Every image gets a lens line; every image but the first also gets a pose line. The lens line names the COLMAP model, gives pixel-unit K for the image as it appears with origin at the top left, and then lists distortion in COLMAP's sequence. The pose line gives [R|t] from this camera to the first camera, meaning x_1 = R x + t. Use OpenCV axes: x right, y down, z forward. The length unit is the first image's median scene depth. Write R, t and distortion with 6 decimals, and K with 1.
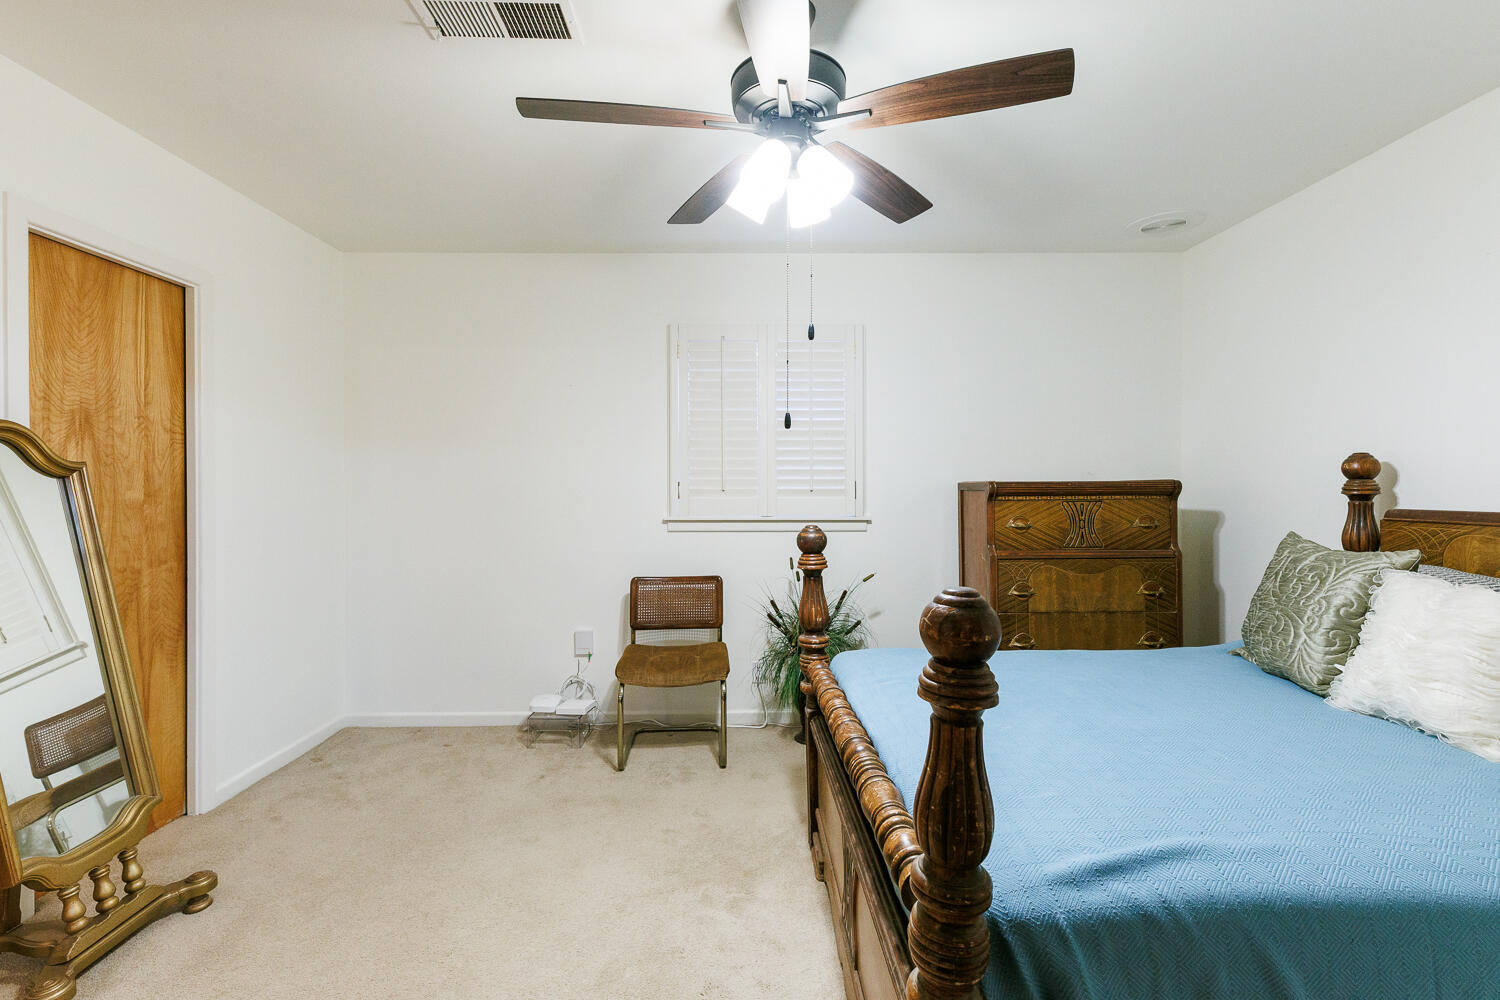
lens RADIAL K [[668.0, 0, 740.5], [0, 668.0, 490.4], [0, 0, 1]] dist [-0.001794, 0.002540]
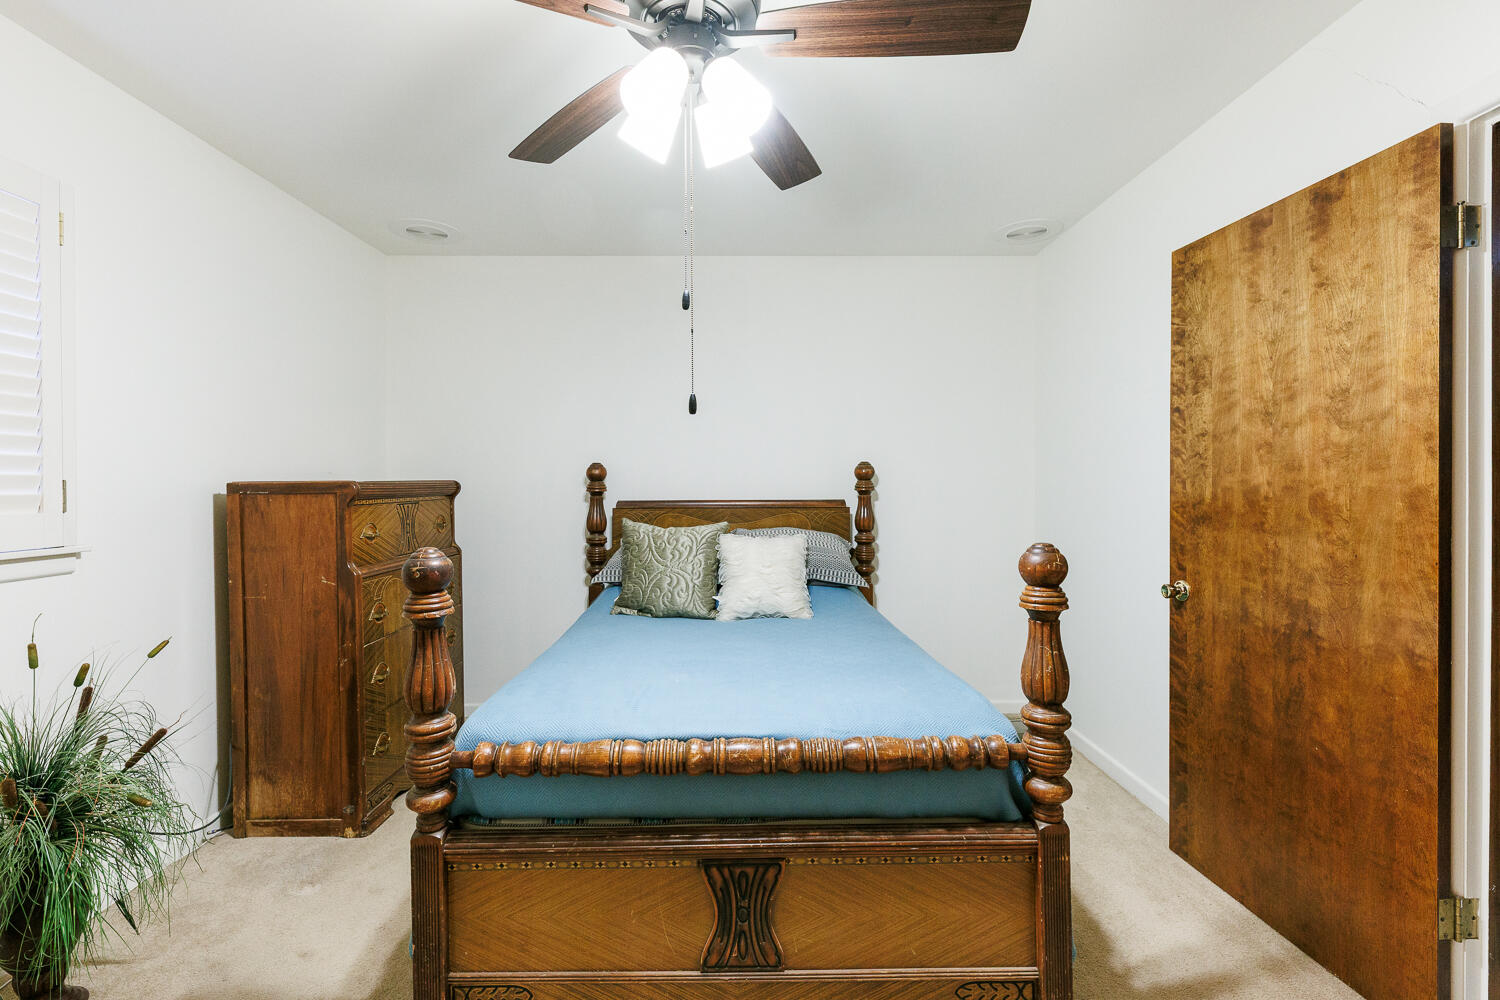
lens RADIAL K [[668.0, 0, 752.7], [0, 668.0, 490.5], [0, 0, 1]] dist [-0.001794, 0.002540]
pose [[-0.011818, -0.008978, 0.999890, -0.417371], [0.010506, 0.999903, 0.009103, -0.004999], [-0.999875, 0.010612, -0.011723, 0.541871]]
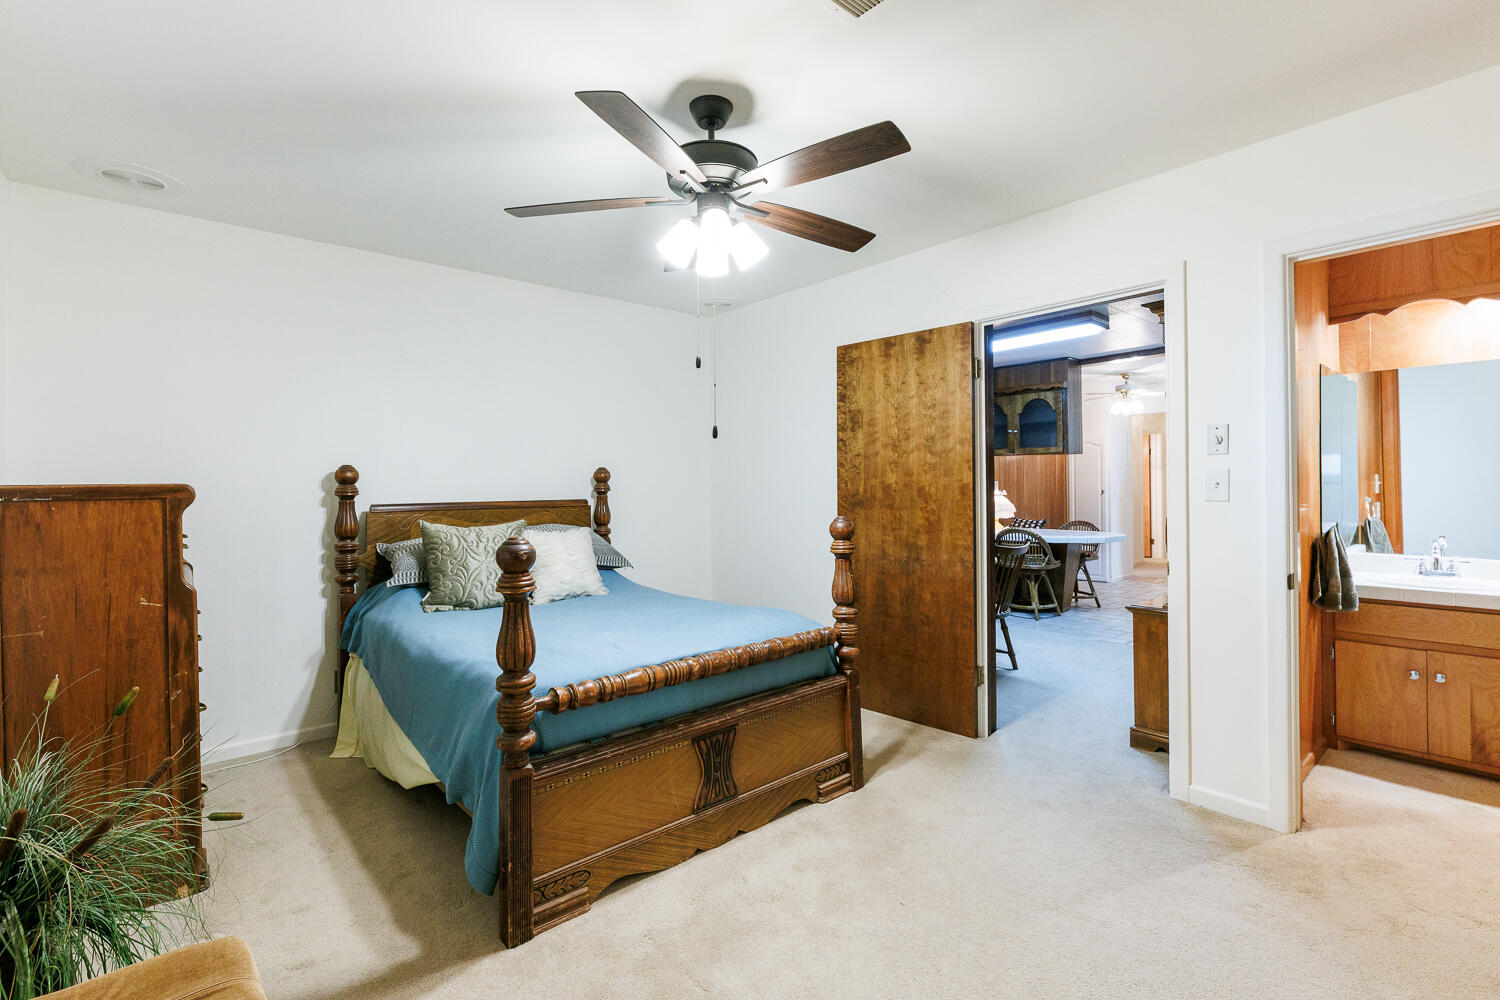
lens RADIAL K [[668.0, 0, 747.9], [0, 668.0, 489.3], [0, 0, 1]] dist [-0.001794, 0.002540]
pose [[-0.651325, 0.002744, 0.758794, -0.520730], [0.016845, 0.999799, 0.010844, -0.006414], [-0.758612, 0.019844, -0.651241, 1.014142]]
